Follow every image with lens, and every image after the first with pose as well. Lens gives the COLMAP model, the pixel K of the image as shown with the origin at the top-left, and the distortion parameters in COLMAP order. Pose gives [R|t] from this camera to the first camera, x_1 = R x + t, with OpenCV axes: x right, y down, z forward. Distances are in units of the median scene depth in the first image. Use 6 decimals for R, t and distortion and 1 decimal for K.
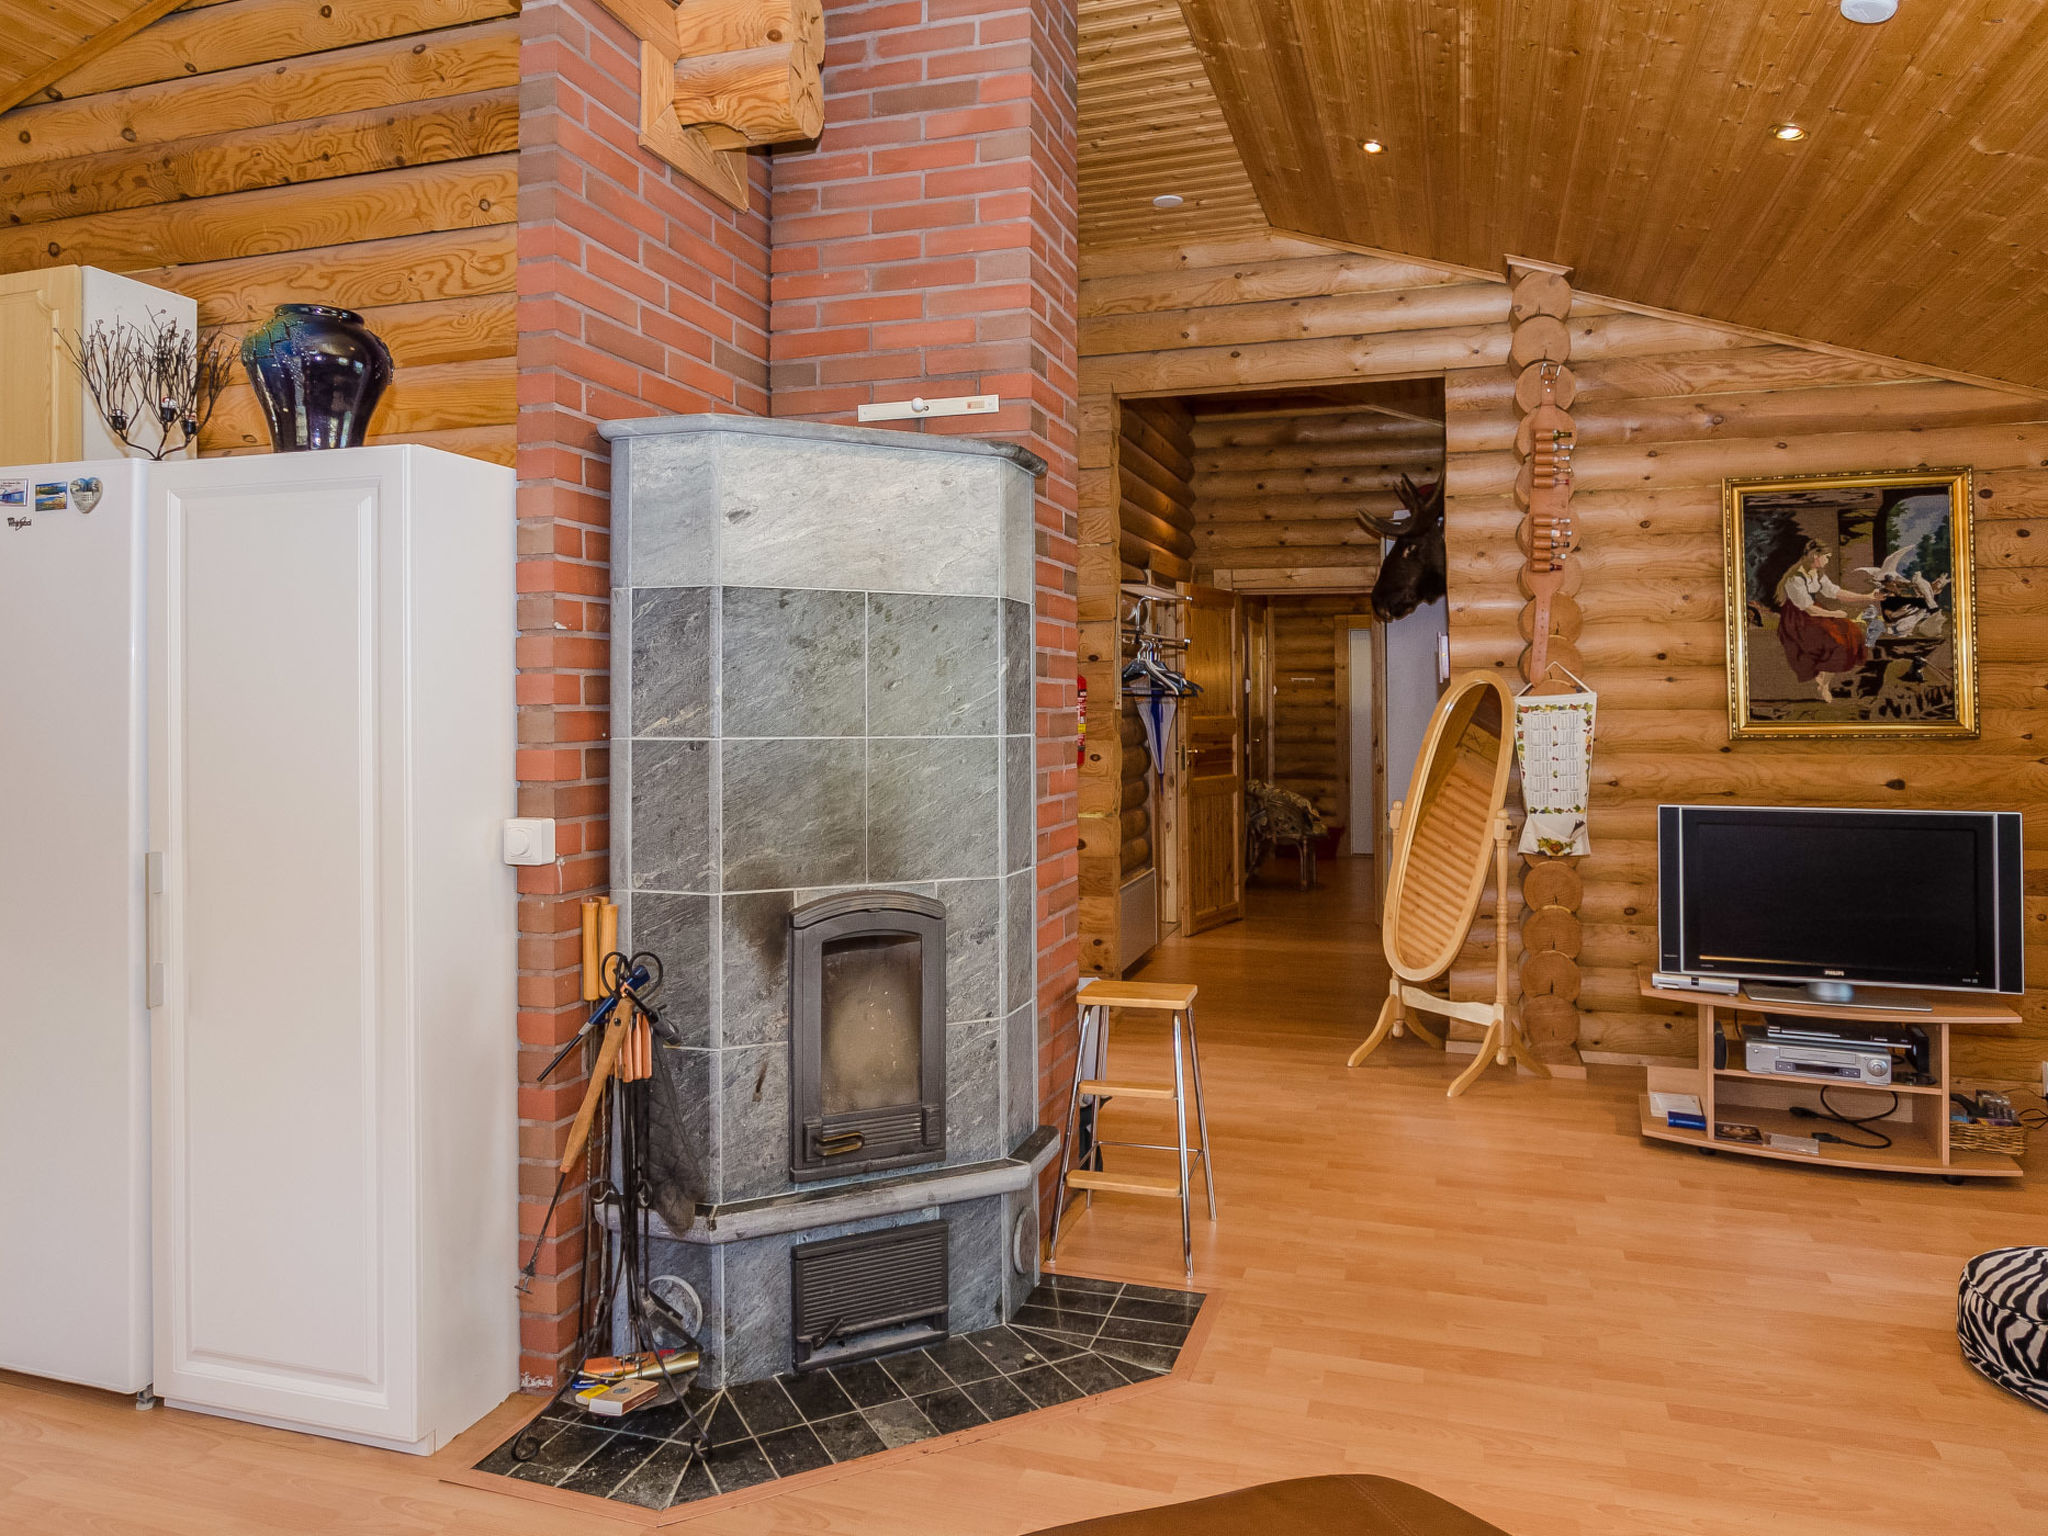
lens RADIAL K [[1391.5, 0, 1024.0], [0, 1391.5, 692.8], [0, 0, 1]] dist [-0.036724, 0.018297]
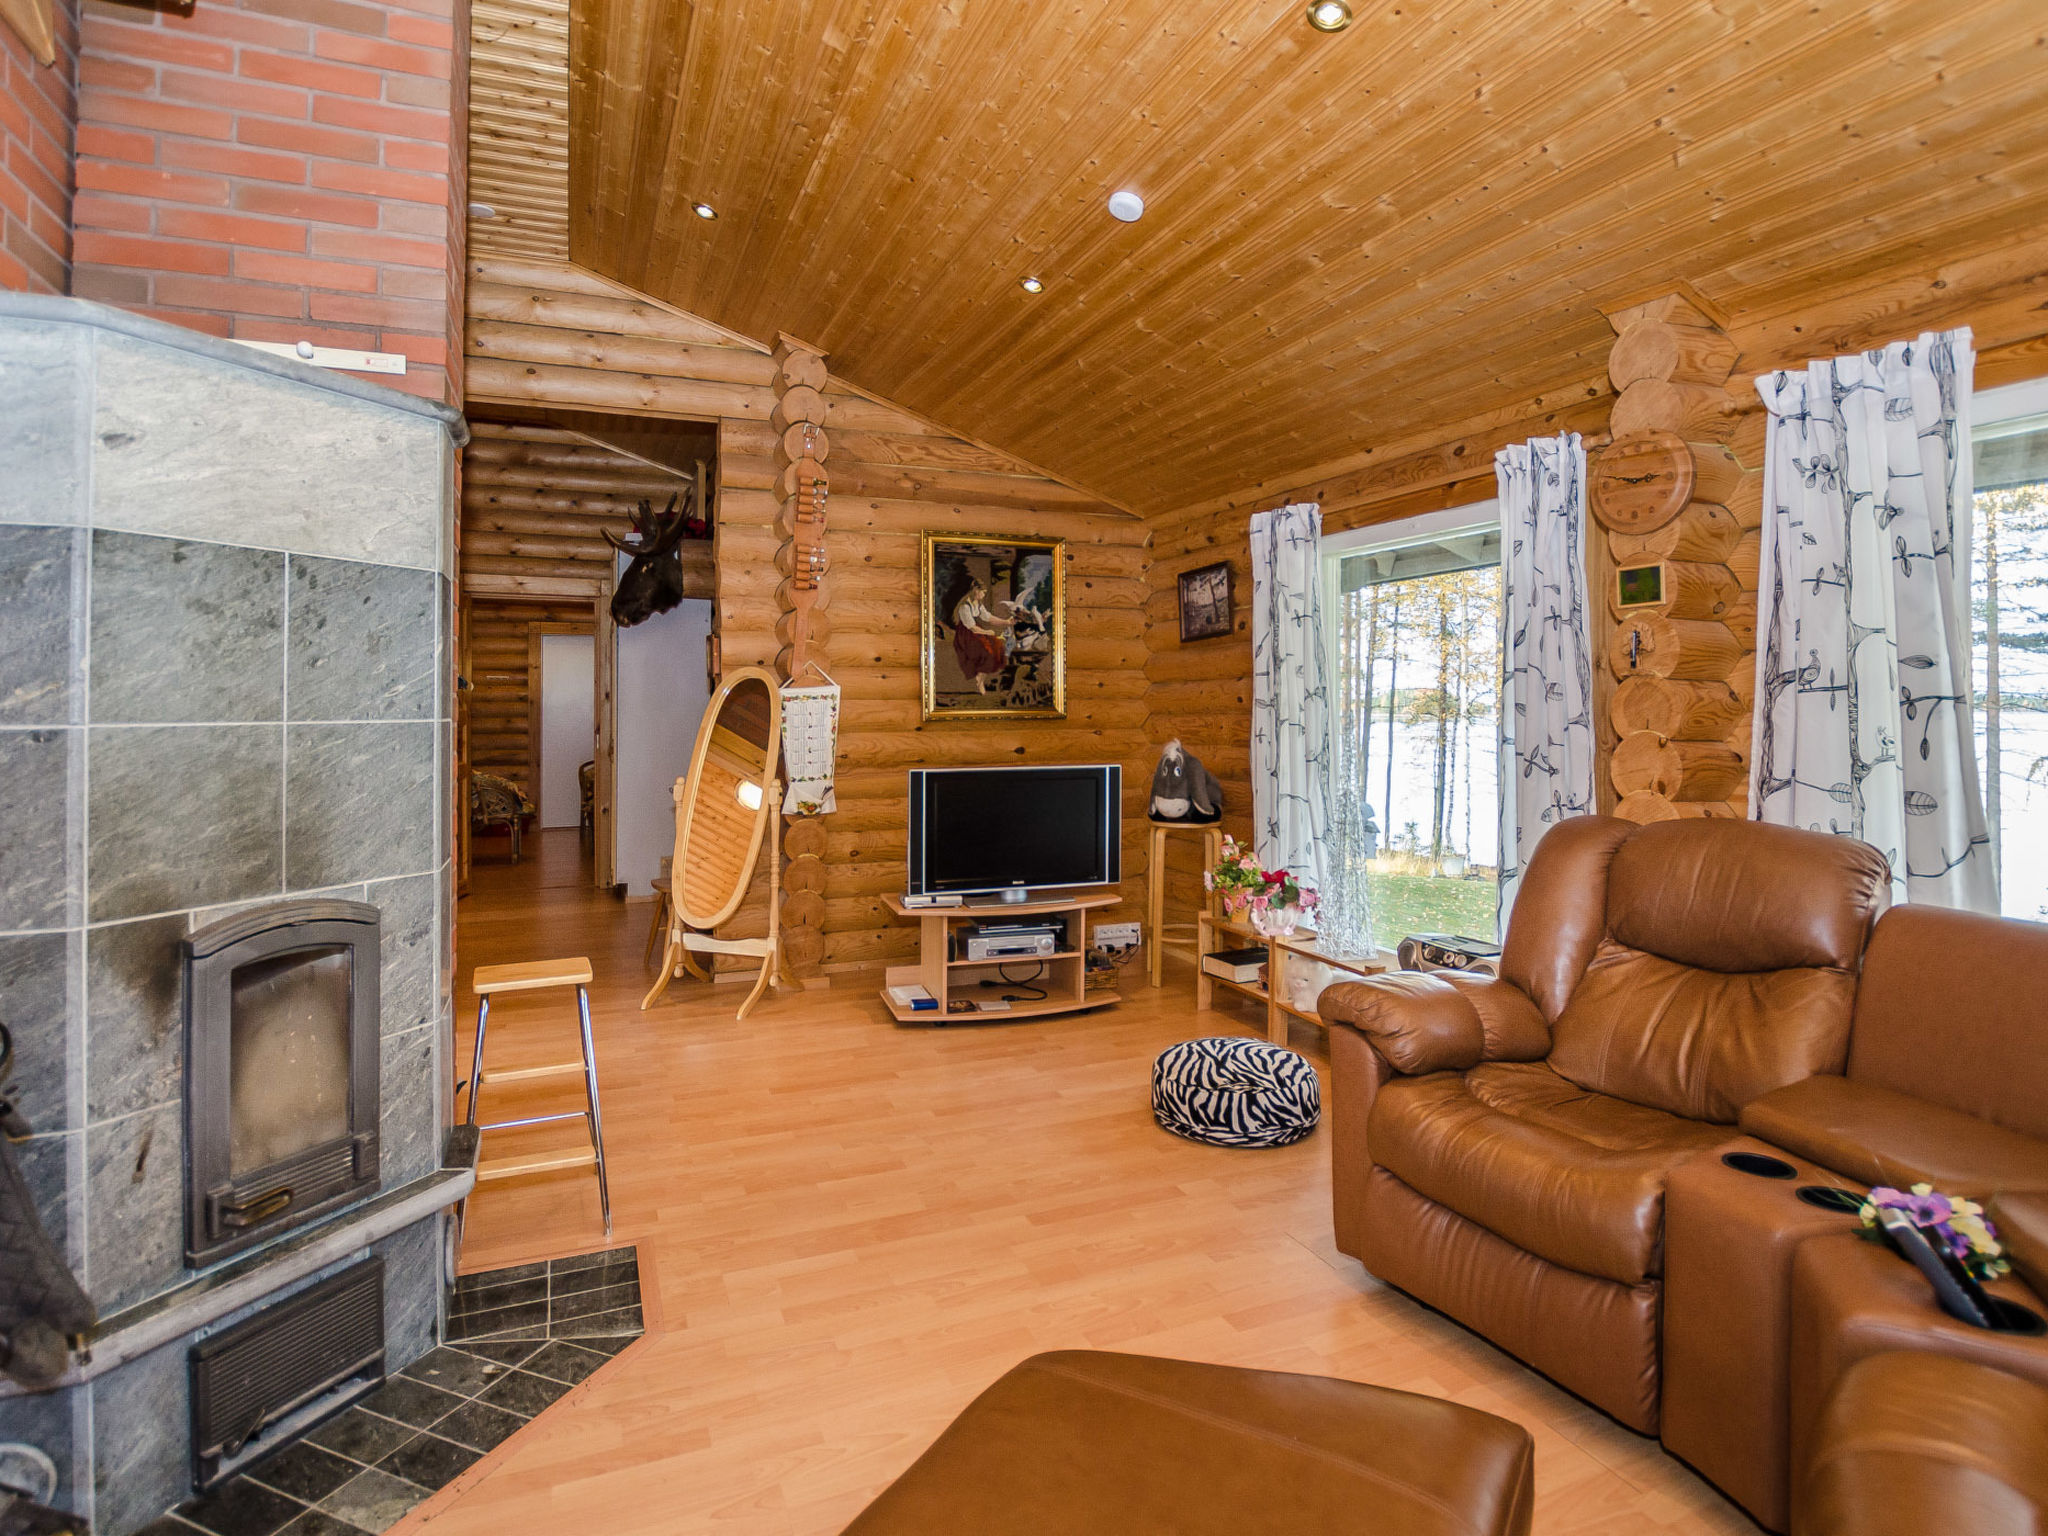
lens RADIAL K [[1089.9, 0, 1061.1], [0, 1089.9, 698.5], [0, 0, 1]] dist [-0.030217, 0.001302]
pose [[0.746233, 0.000549, 0.665685, -0.165558], [-0.003862, 0.999986, 0.003504, 0.010960], [-0.665674, -0.005186, 0.746225, 0.161042]]
